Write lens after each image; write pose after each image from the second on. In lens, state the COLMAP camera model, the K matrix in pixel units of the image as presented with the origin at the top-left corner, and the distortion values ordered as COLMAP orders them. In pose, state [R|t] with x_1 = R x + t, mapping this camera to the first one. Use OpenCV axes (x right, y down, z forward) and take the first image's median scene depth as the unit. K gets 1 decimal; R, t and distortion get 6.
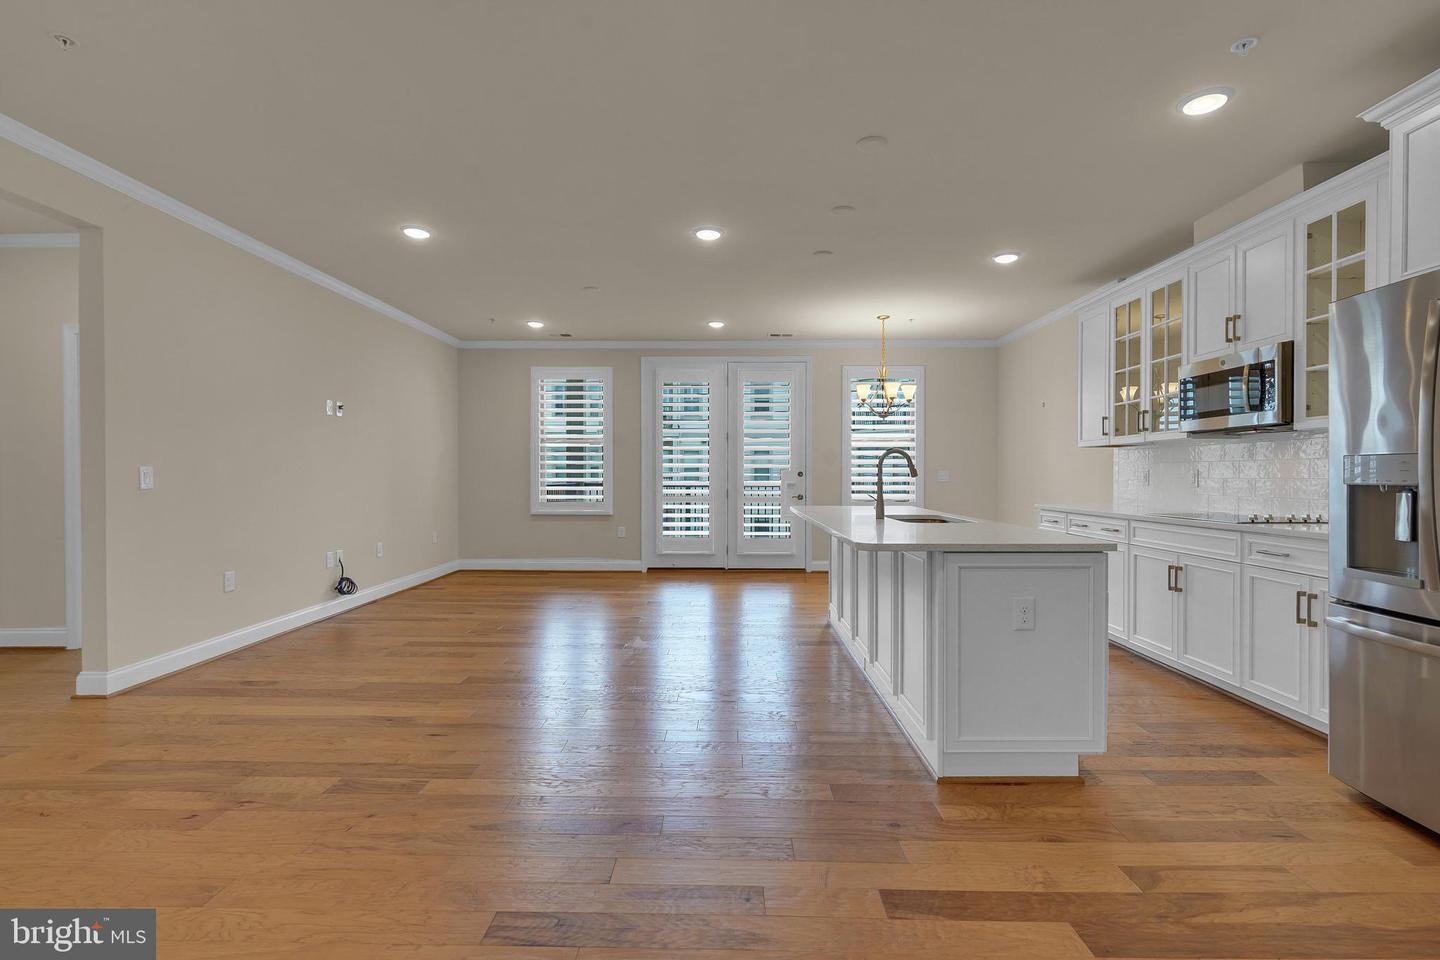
lens RADIAL K [[656.7, 0, 721.8], [0, 656.7, 486.9], [0, 0, 1]] dist [-0.003017, 0.001697]
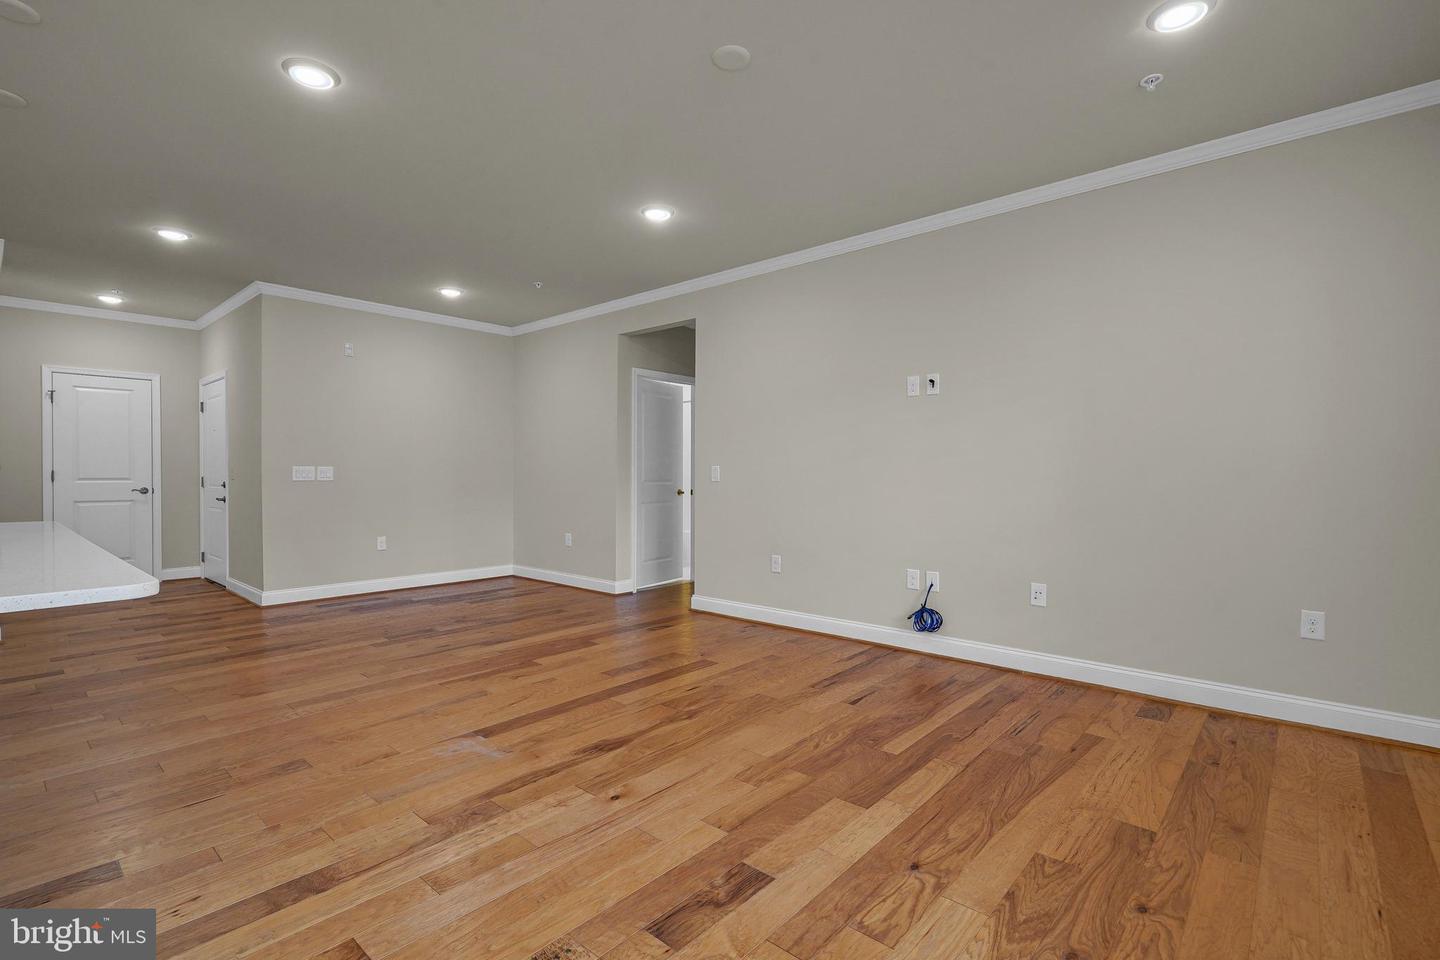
lens RADIAL K [[664.4, 0, 717.6], [0, 664.4, 482.9], [0, 0, 1]] dist [-0.004097, 0.000581]
pose [[-0.657349, 0.008538, -0.753538, 0.164300], [-0.016180, 0.999545, 0.025440, -0.022359], [0.753413, 0.028915, -0.656912, 1.401800]]
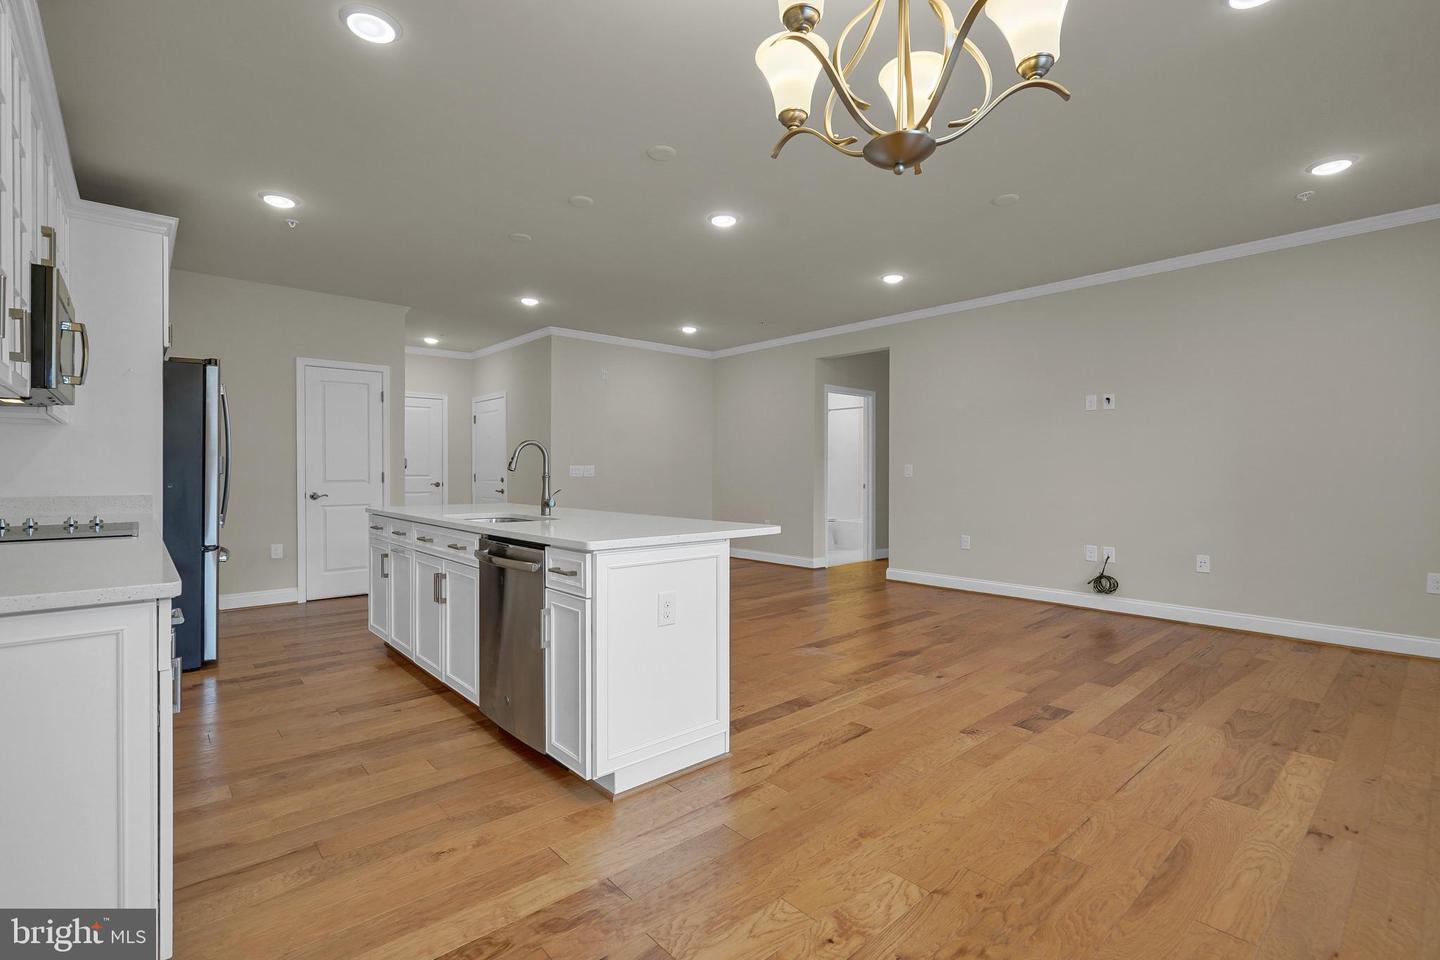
lens RADIAL K [[656.7, 0, 715.3], [0, 656.7, 474.5], [0, 0, 1]] dist [-0.003017, 0.001697]
pose [[-0.739975, 0.003546, -0.672625, 0.531419], [-0.013167, 0.999718, 0.019756, -0.023735], [0.672506, 0.023476, -0.739719, 1.413554]]
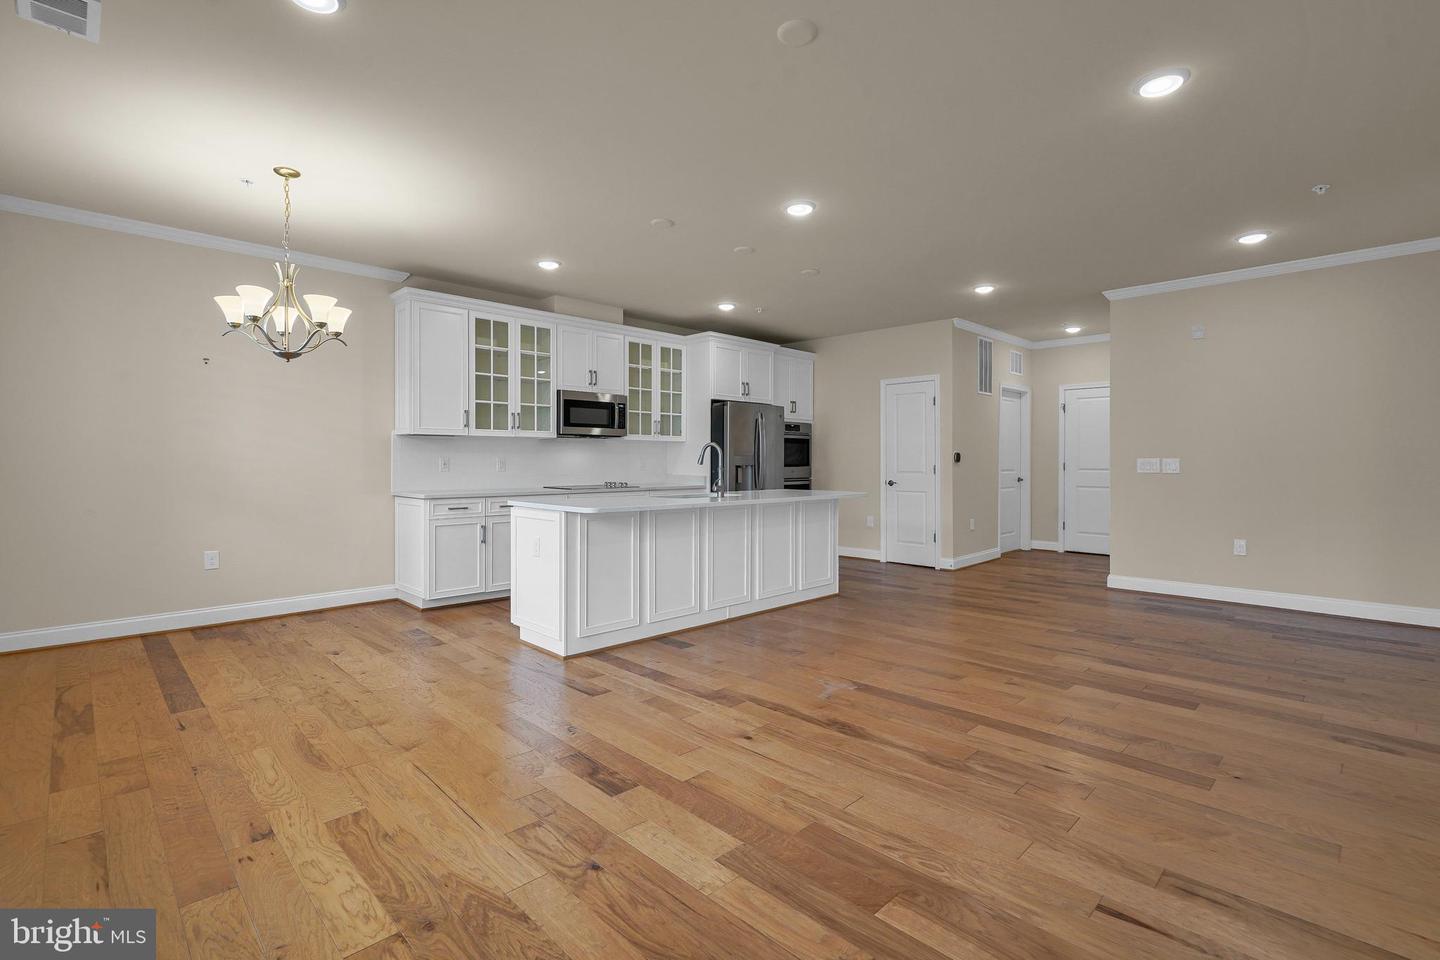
lens RADIAL K [[664.4, 0, 720.7], [0, 664.4, 465.7], [0, 0, 1]] dist [-0.004097, 0.000581]
pose [[-0.709275, -0.006224, 0.704904, -0.508231], [0.010989, 0.999742, 0.019885, -0.028946], [-0.704846, 0.021850, -0.709023, 1.455245]]
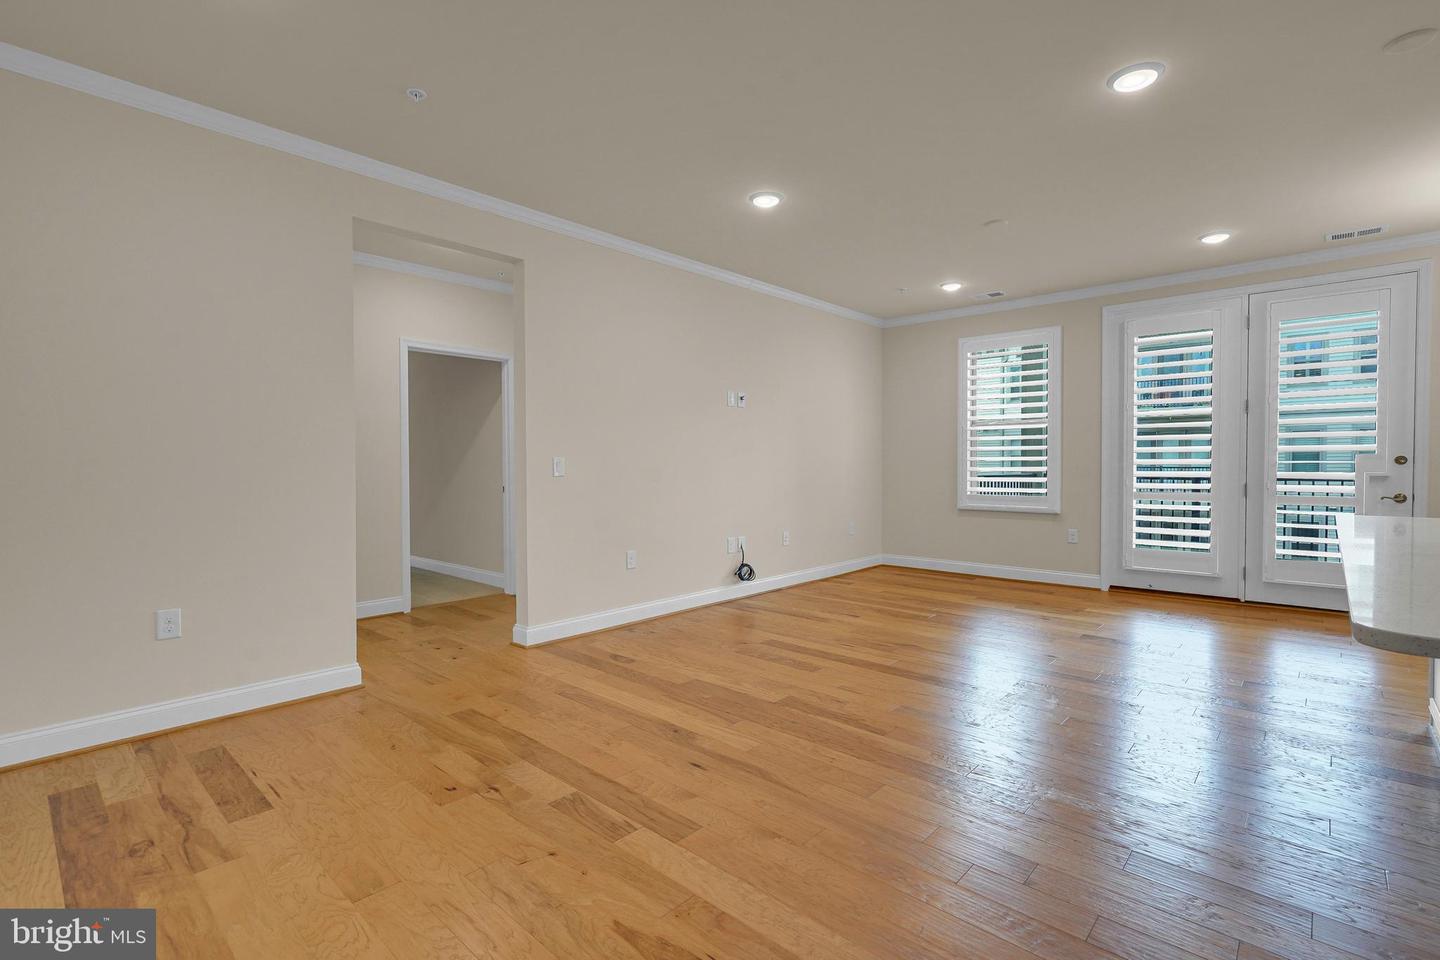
lens RADIAL K [[664.4, 0, 723.9], [0, 664.4, 477.0], [0, 0, 1]] dist [-0.004097, 0.000581]
pose [[0.748050, 0.009667, -0.663572, 0.094149], [-0.008829, 0.999950, 0.004614, -0.002145], [0.663583, 0.002407, 0.748098, 0.214691]]
